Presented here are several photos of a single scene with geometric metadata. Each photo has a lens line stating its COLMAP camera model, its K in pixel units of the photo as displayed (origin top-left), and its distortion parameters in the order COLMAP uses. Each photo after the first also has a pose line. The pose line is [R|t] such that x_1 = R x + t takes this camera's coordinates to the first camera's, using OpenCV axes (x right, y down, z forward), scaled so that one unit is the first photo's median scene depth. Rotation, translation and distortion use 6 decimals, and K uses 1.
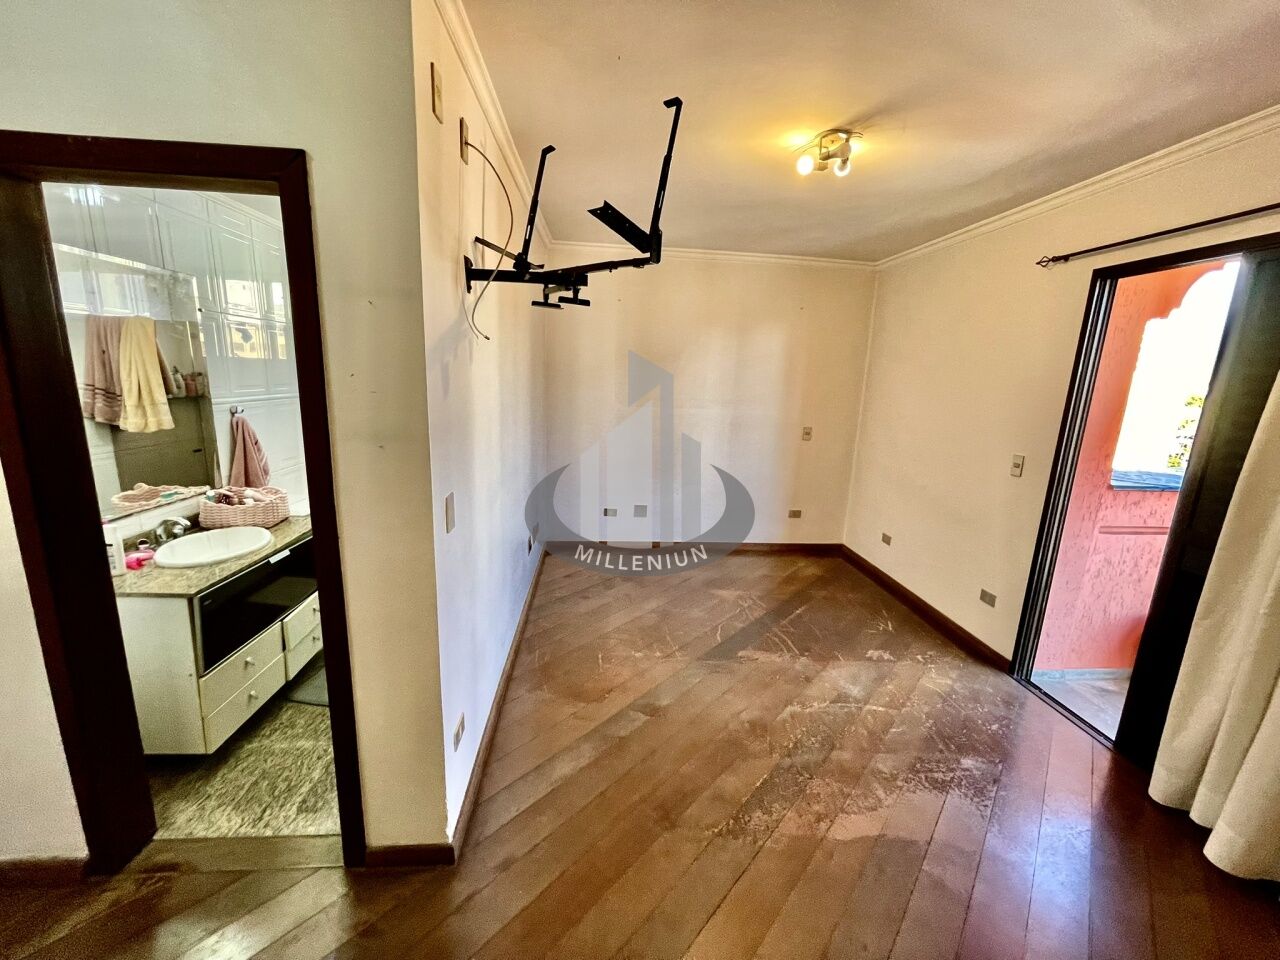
lens RADIAL K [[516.3, 0, 643.9], [0, 516.3, 482.7], [0, 0, 1]] dist [-0.000499, 0.002059]
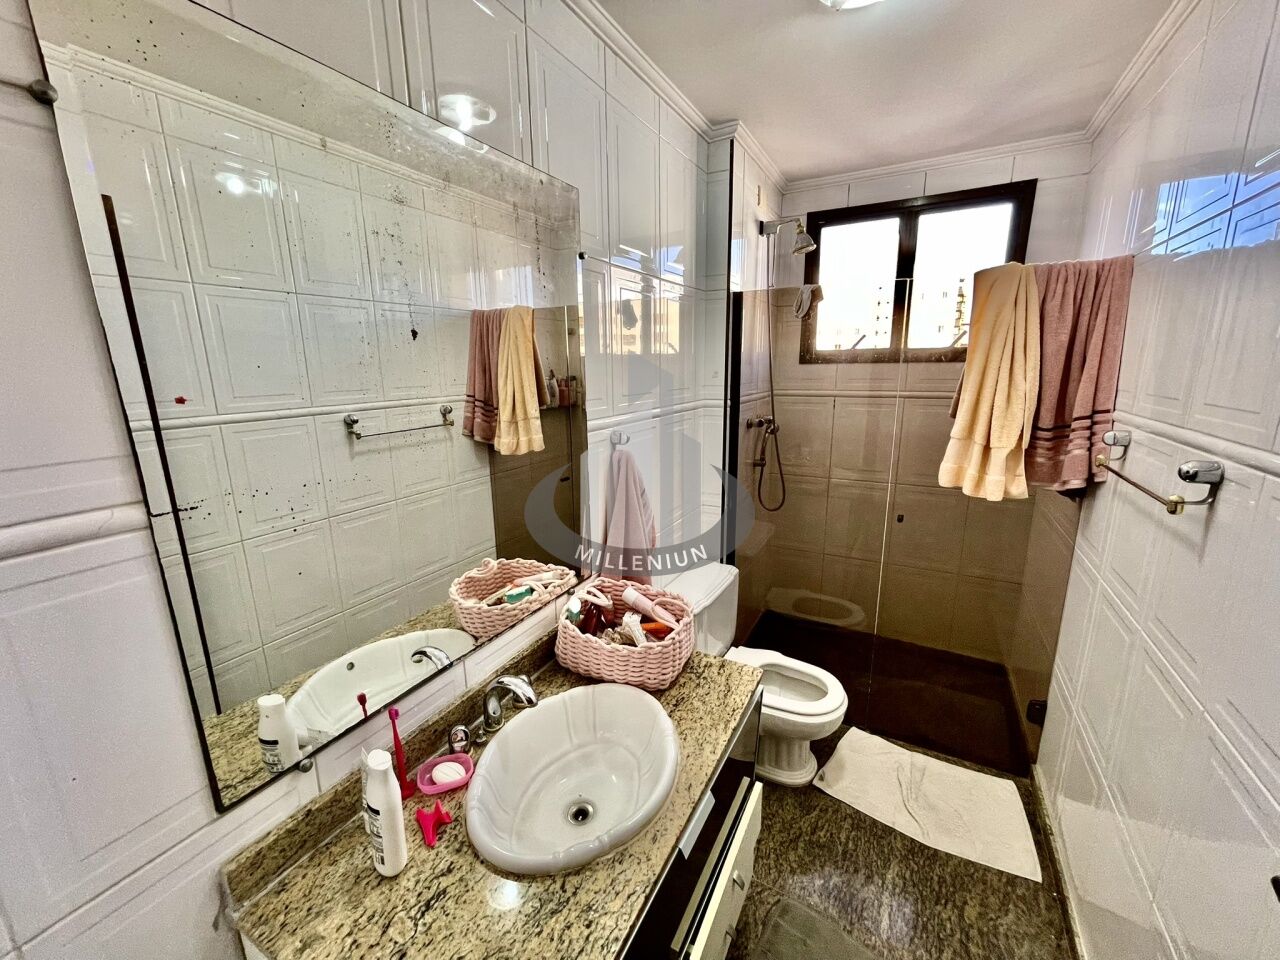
lens RADIAL K [[516.3, 0, 635.1], [0, 516.3, 481.9], [0, 0, 1]] dist [-0.000499, 0.002059]
pose [[0.833191, 0.070882, -0.548424, -0.360268], [-0.065708, 0.997415, 0.029086, -0.085952], [0.549068, 0.011802, 0.835695, 0.420252]]
